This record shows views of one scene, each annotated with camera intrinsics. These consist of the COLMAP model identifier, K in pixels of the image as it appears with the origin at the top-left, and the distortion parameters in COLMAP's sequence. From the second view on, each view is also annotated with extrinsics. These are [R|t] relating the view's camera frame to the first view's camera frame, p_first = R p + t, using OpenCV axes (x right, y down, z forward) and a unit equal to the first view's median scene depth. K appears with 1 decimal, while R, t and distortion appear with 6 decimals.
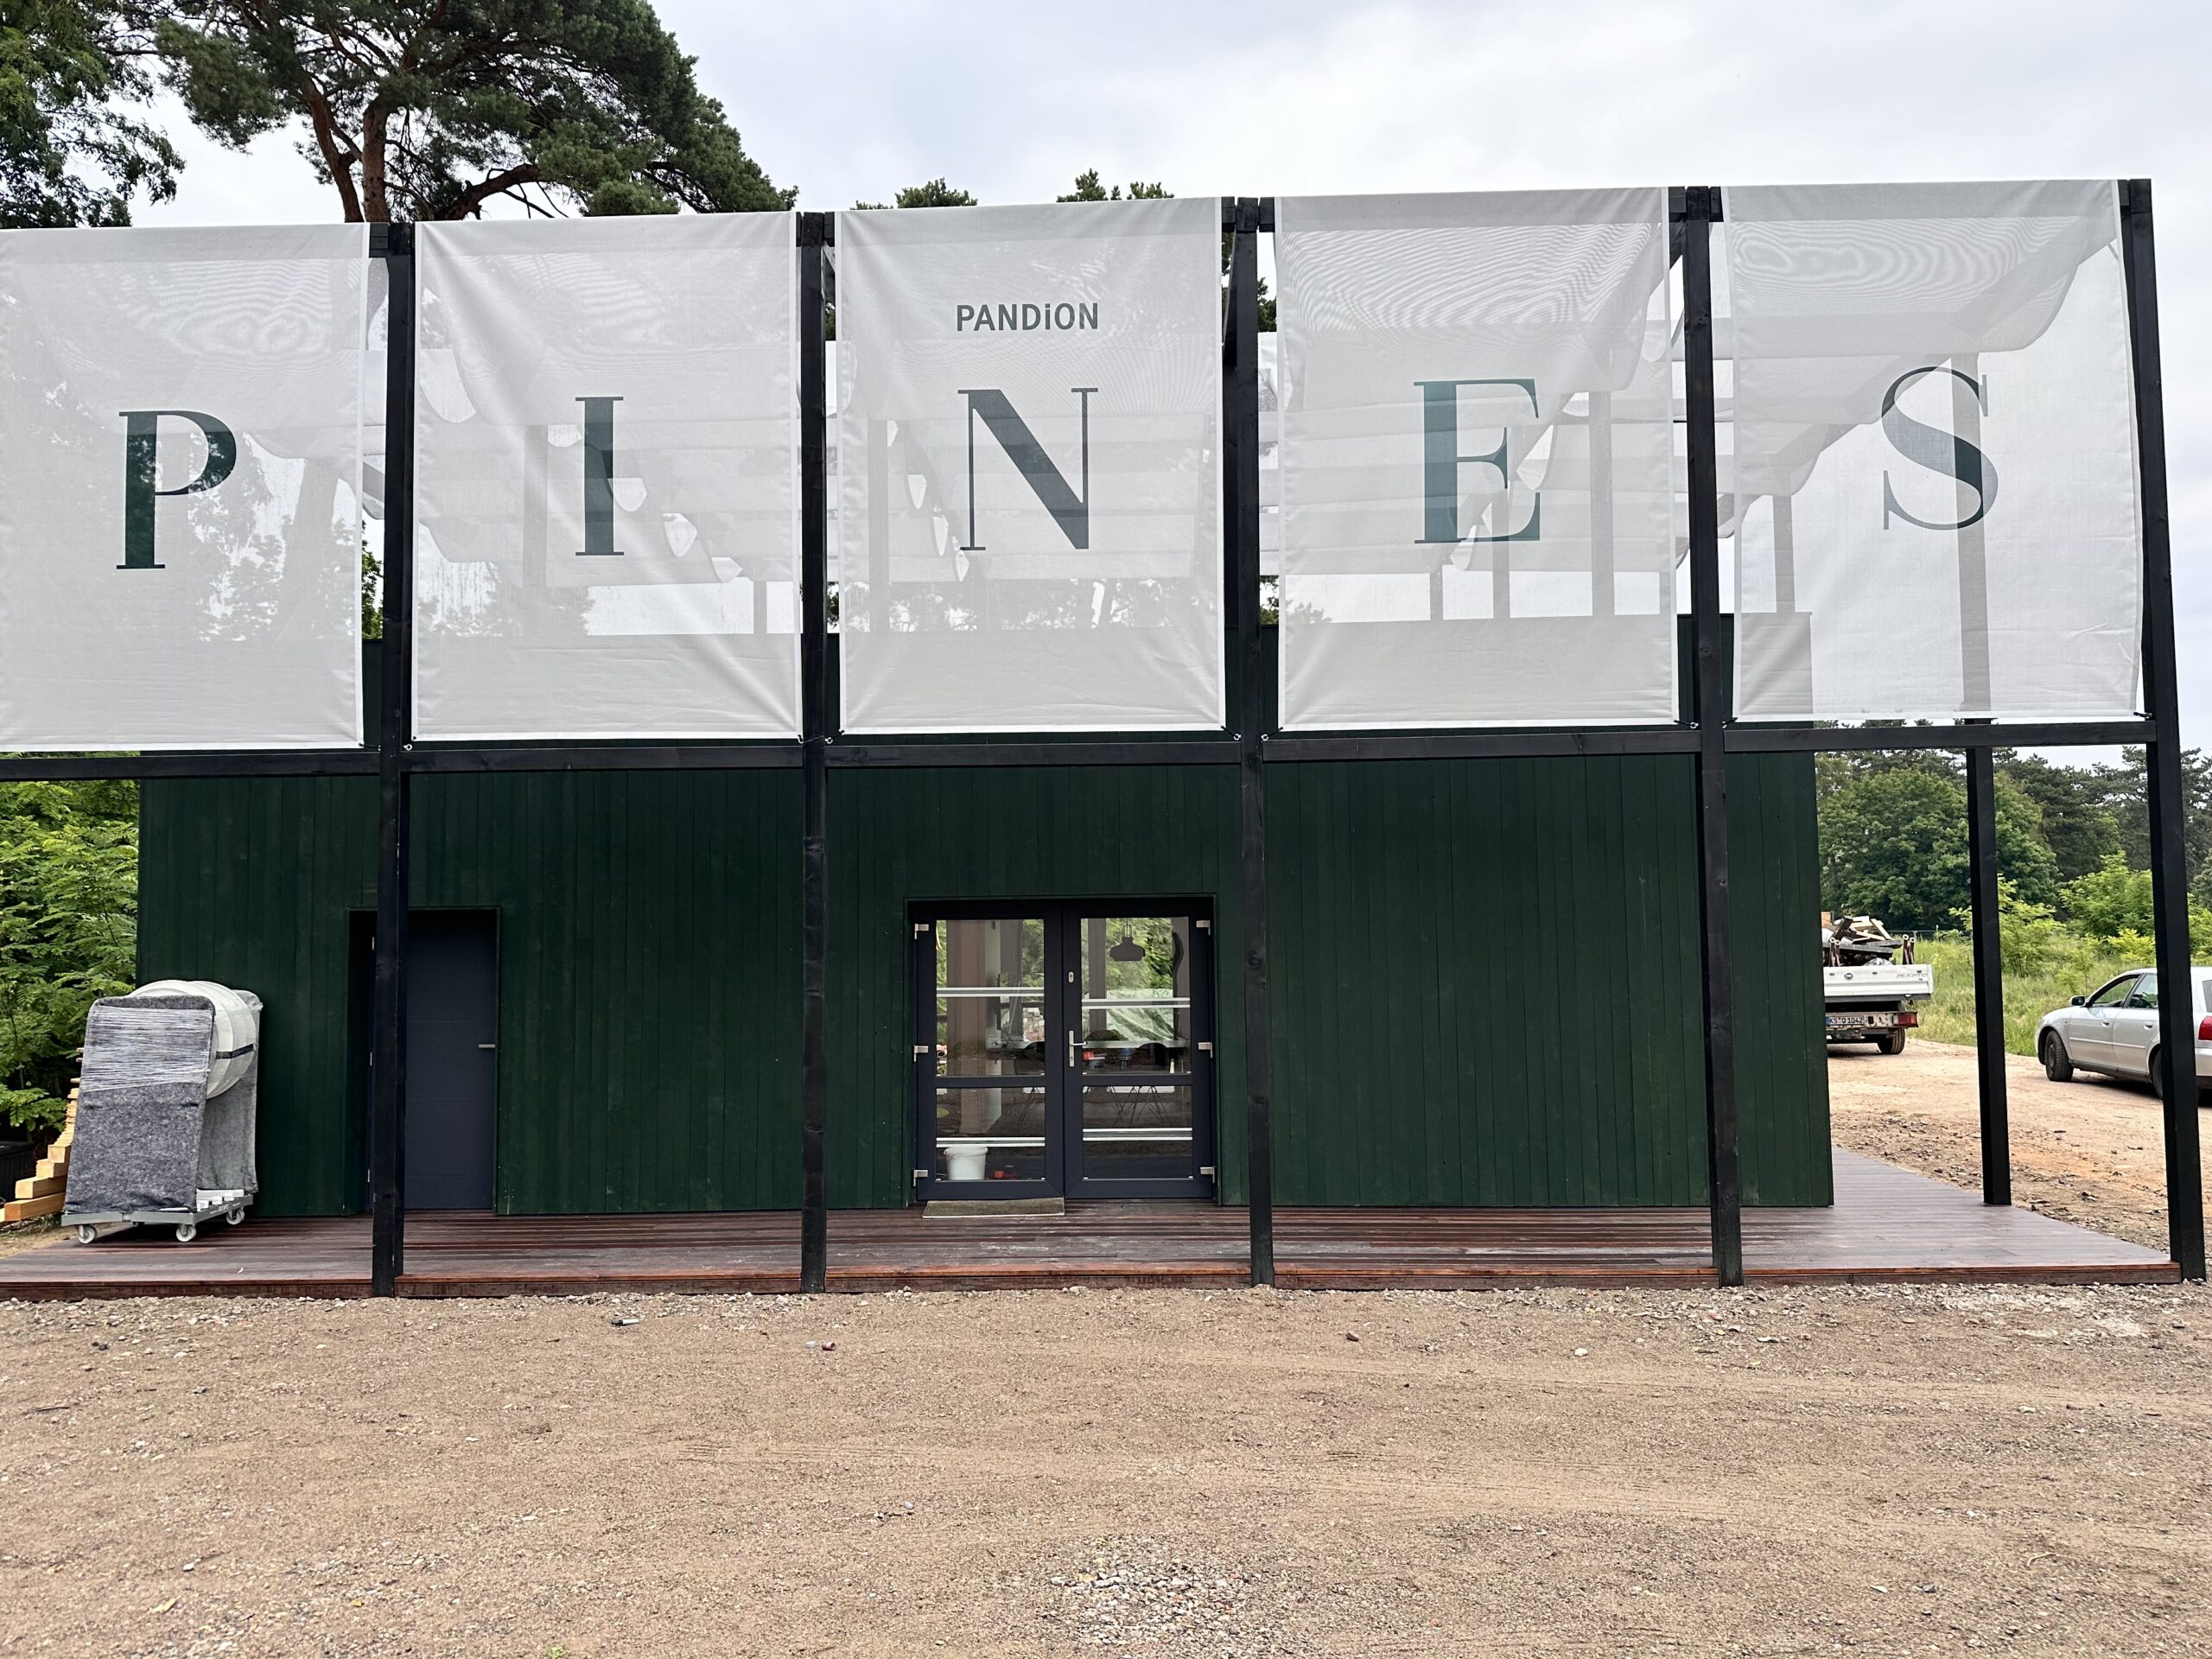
lens RADIAL K [[1562.4, 0, 1108.7], [0, 1562.4, 828.1], [0, 0, 1]] dist [0.048947, -0.046530]
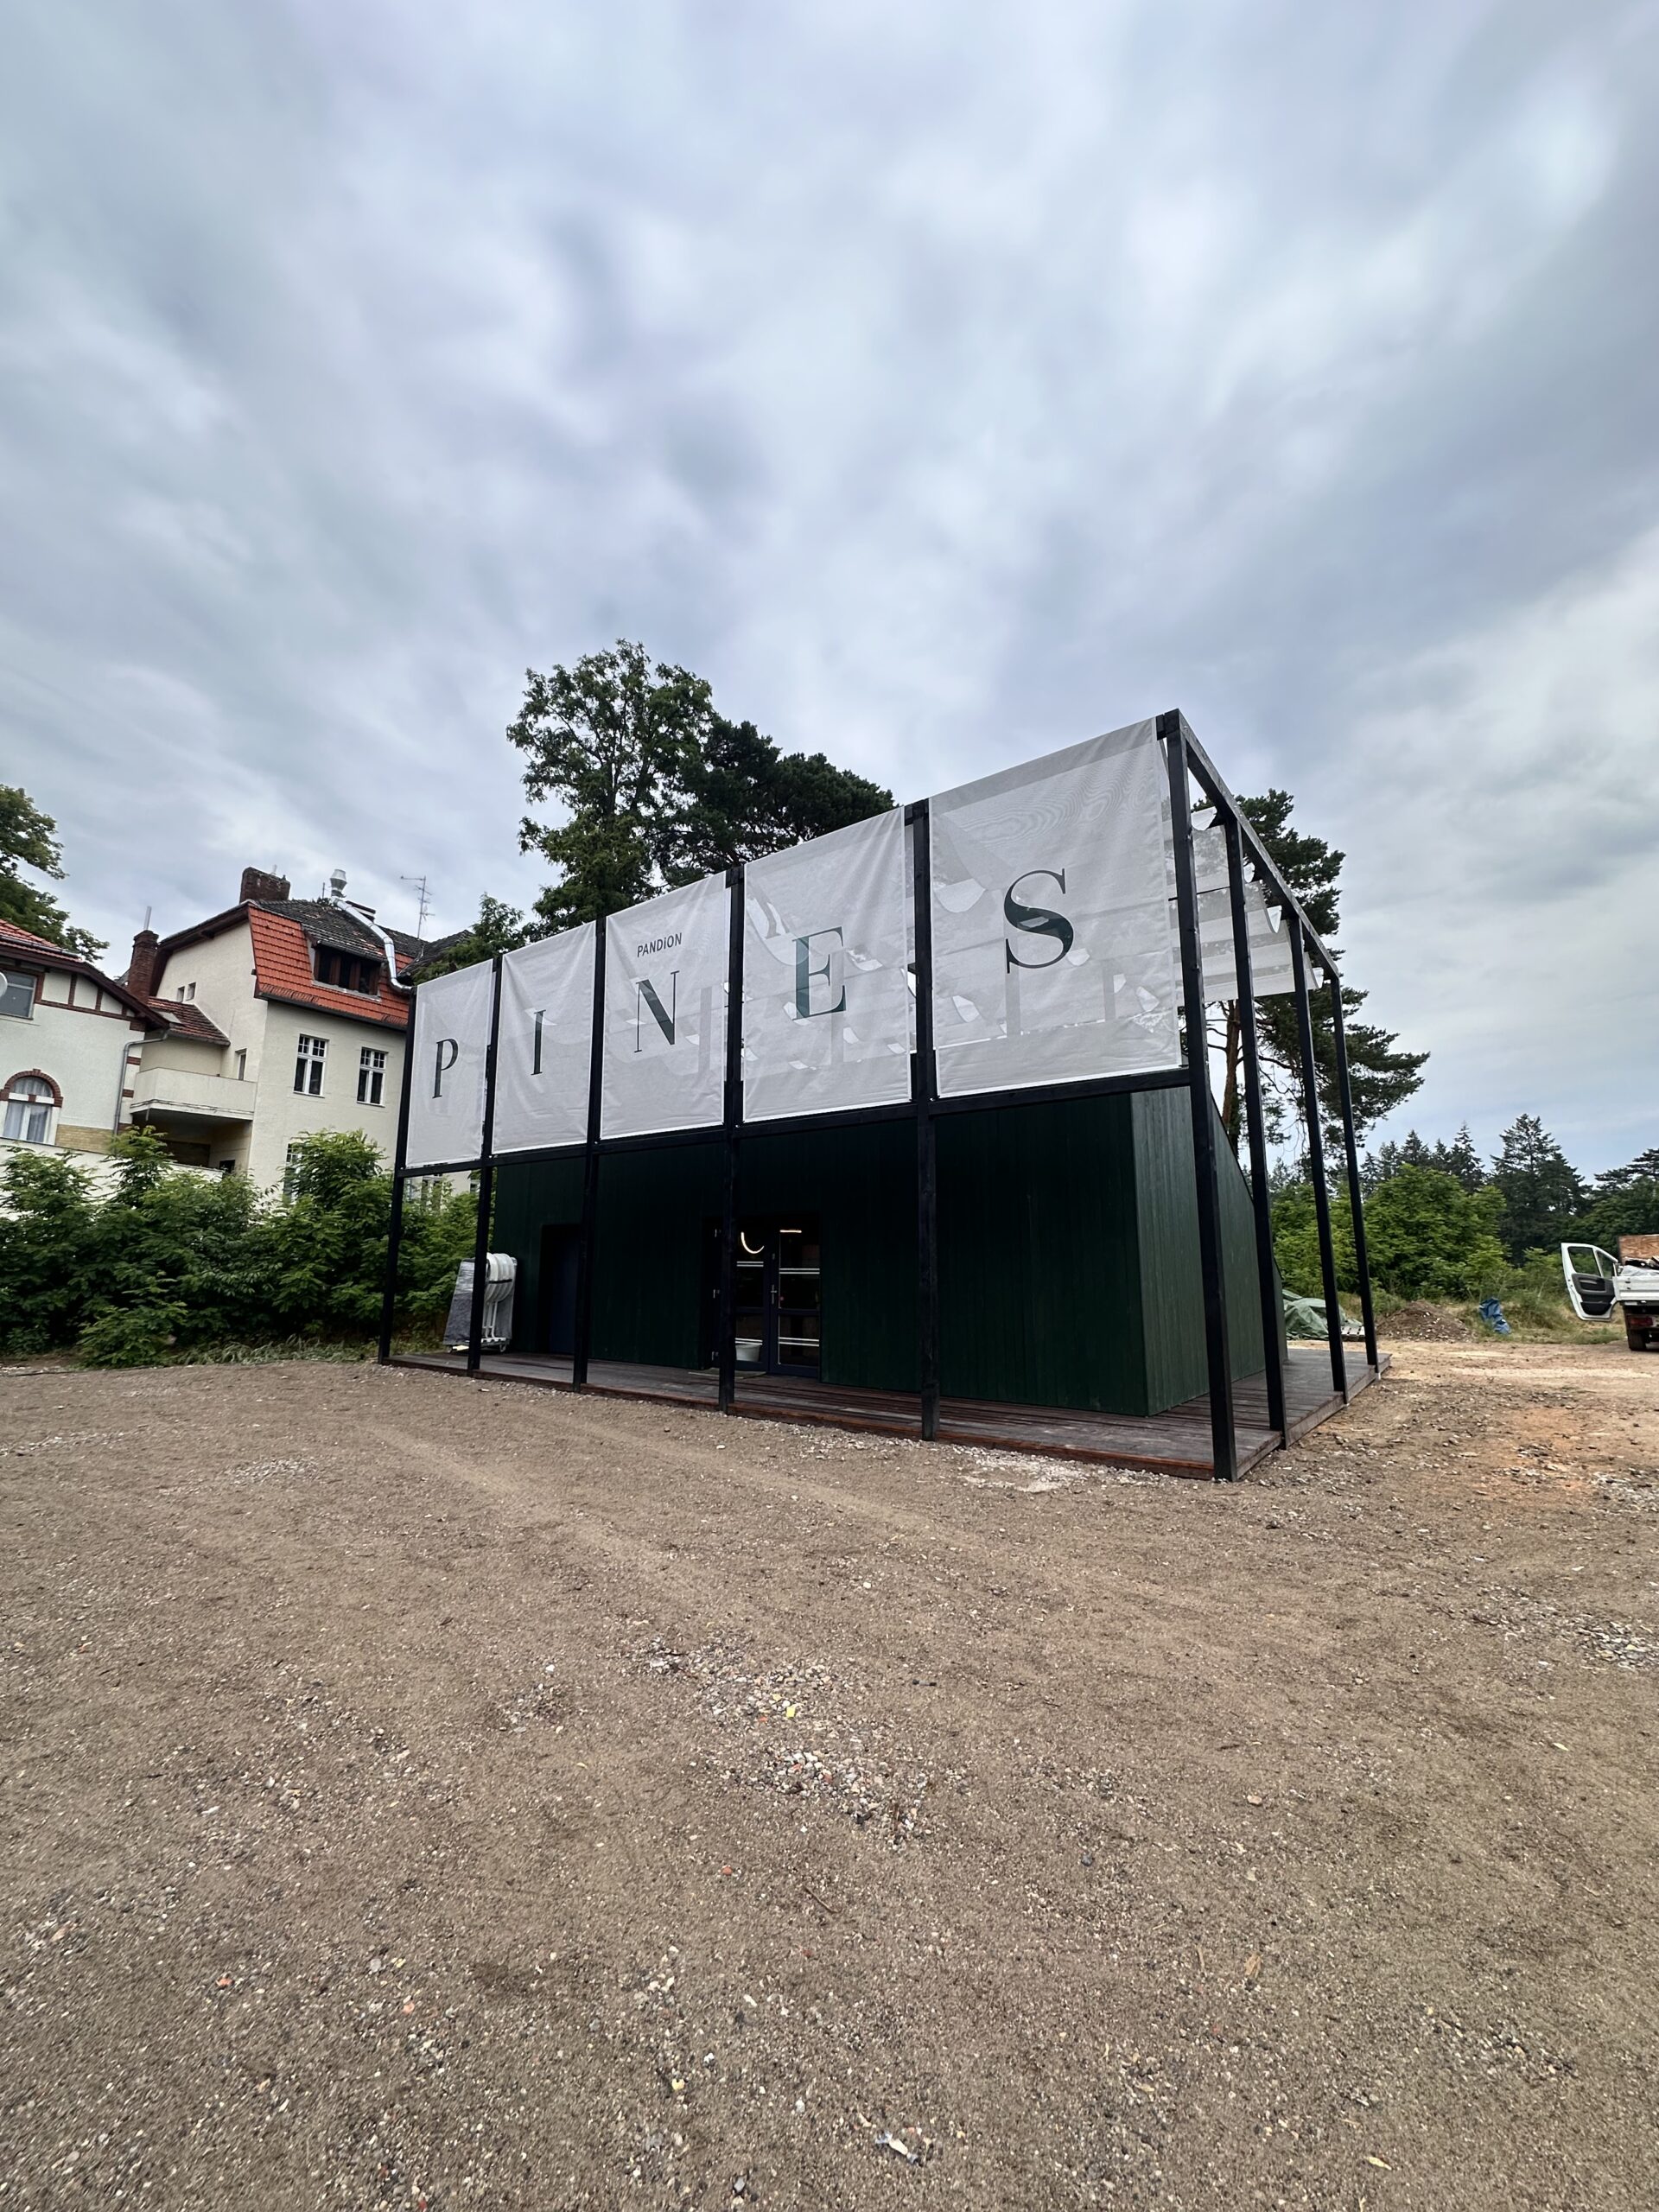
lens RADIAL K [[889.0, 0, 832.7], [0, 889.0, 1098.1], [0, 0, 1]] dist [0.001630, -0.001283]
pose [[0.807416, -0.094243, -0.582407, 0.828748], [0.026929, 0.992017, -0.123192, 0.044849], [0.589368, 0.083783, 0.803508, 0.160484]]
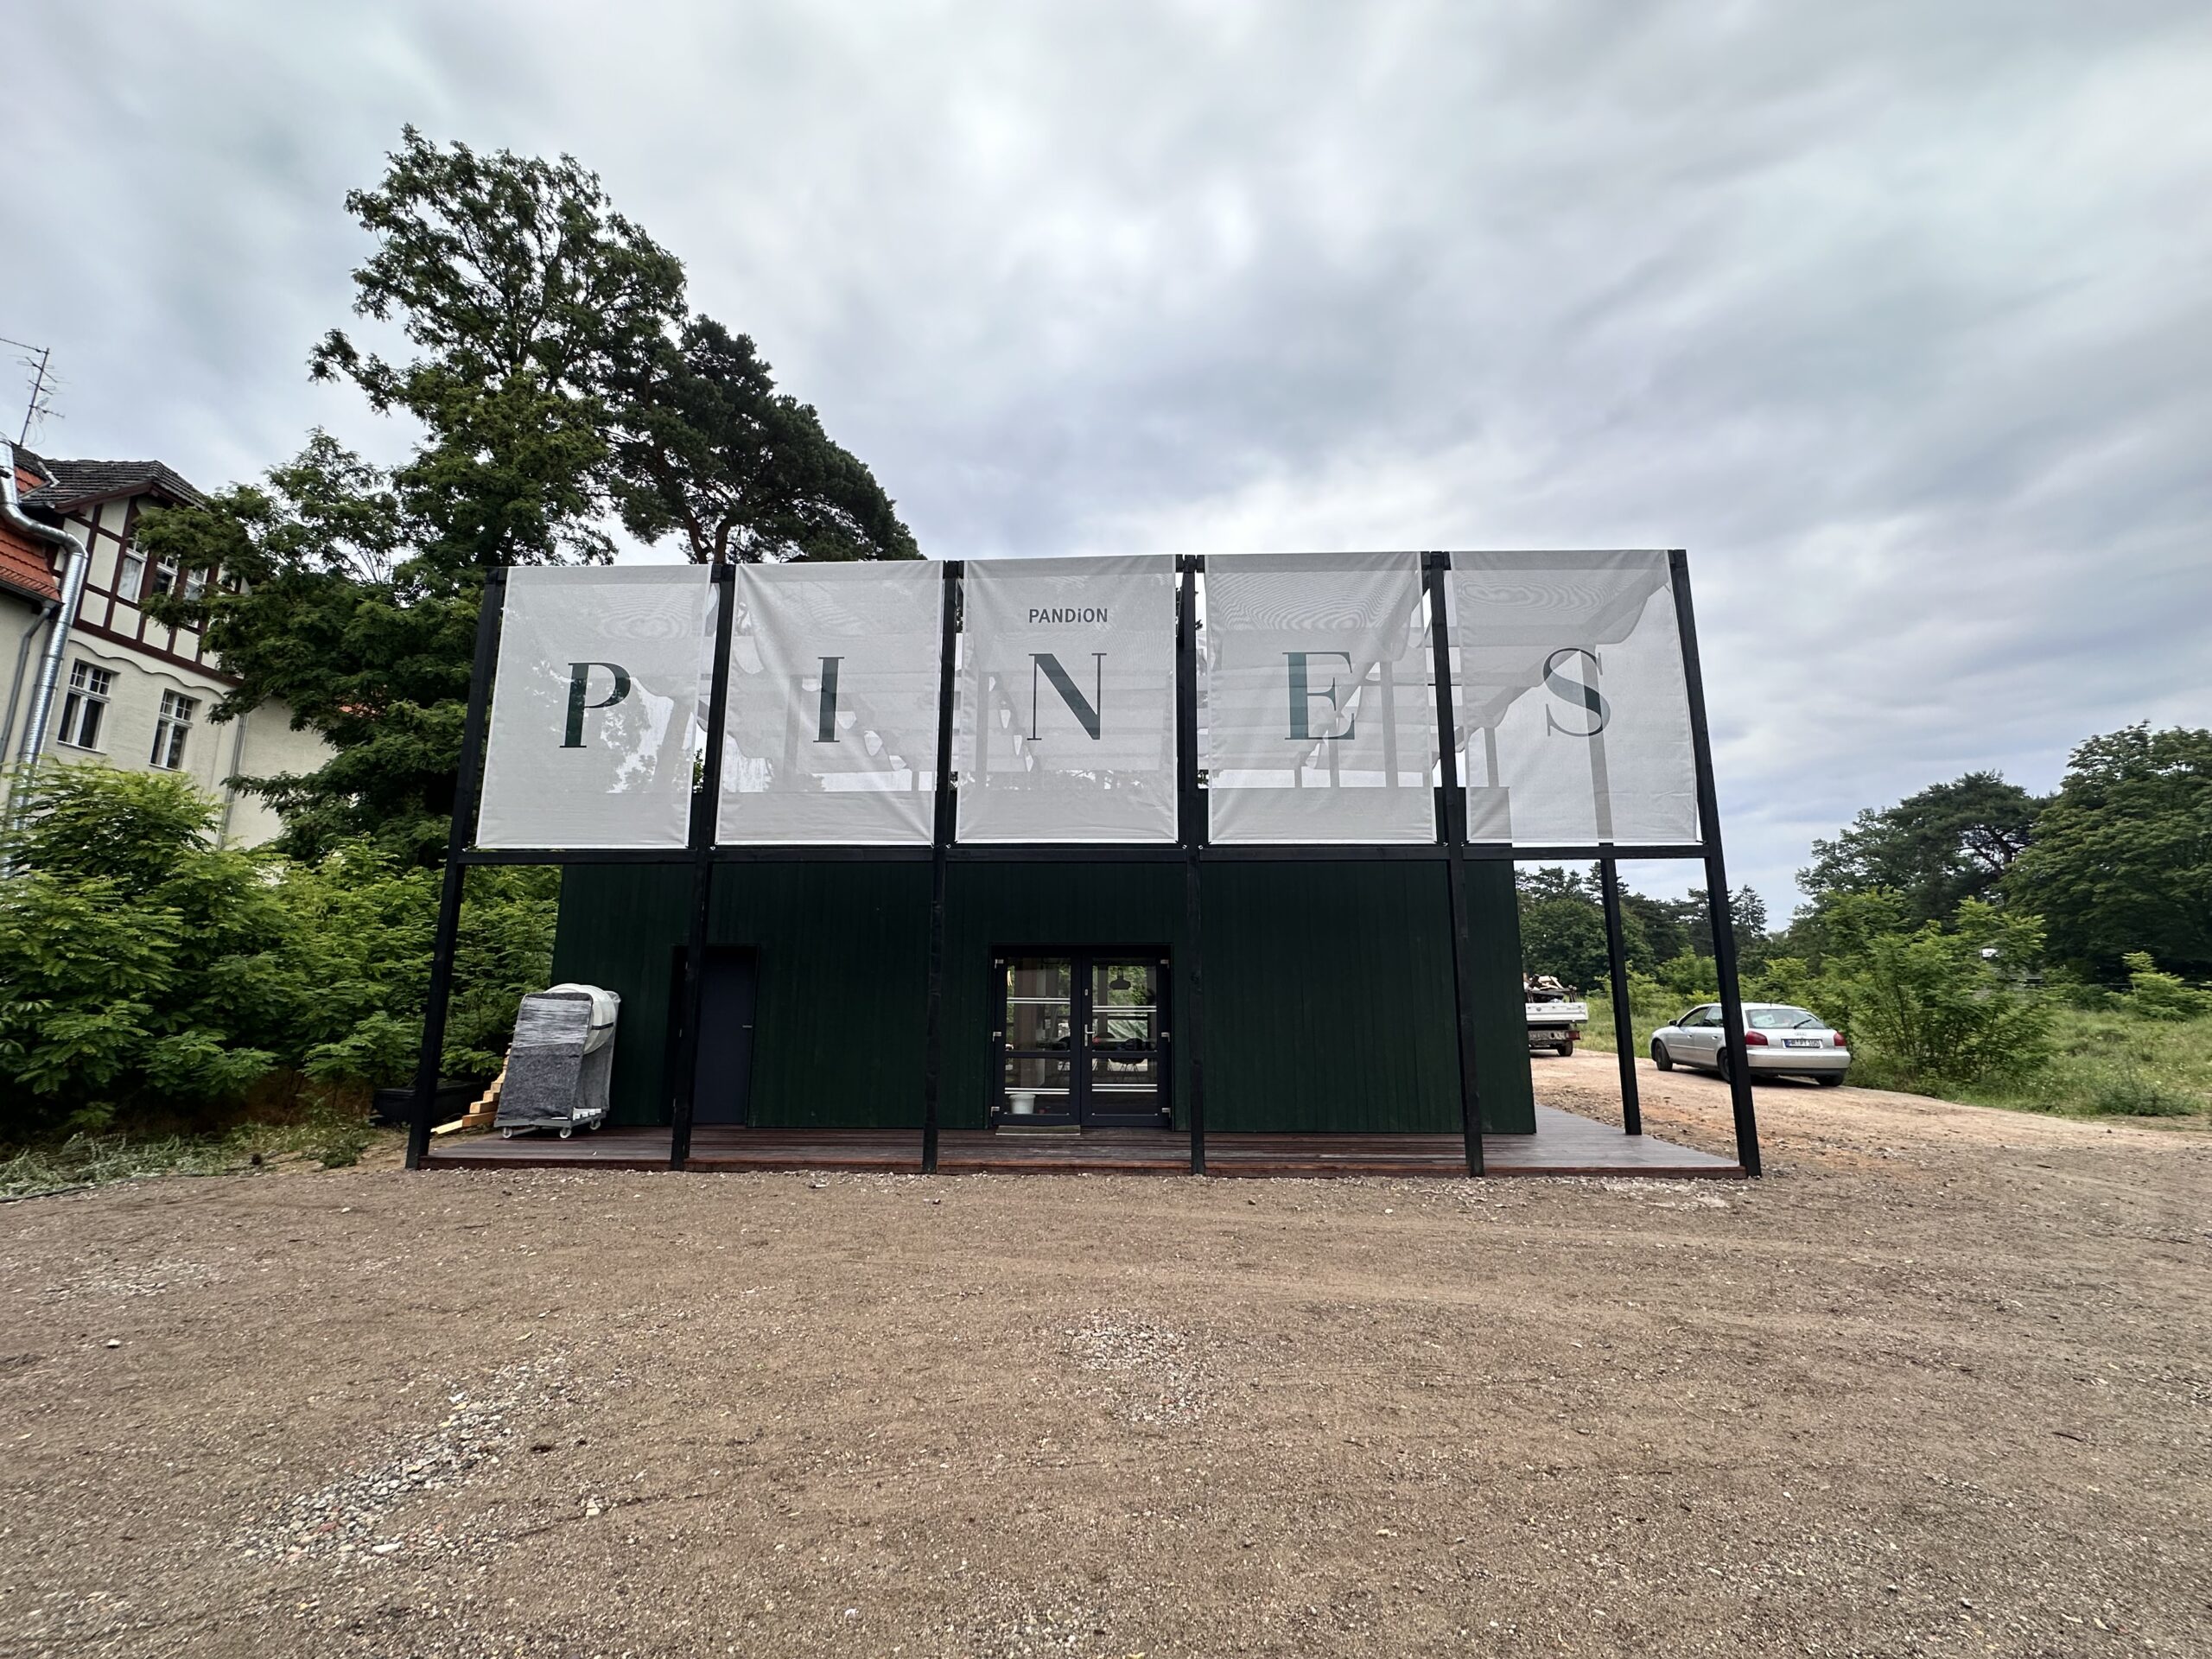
lens RADIAL K [[889.0, 0, 1103.3], [0, 889.0, 820.8], [0, 0, 1]] dist [0.001630, -0.001283]
pose [[0.999857, 0.012779, -0.011053, 0.002978], [-0.014036, 0.992386, -0.122366, 0.033400], [0.009405, 0.122503, 0.992424, 0.013115]]
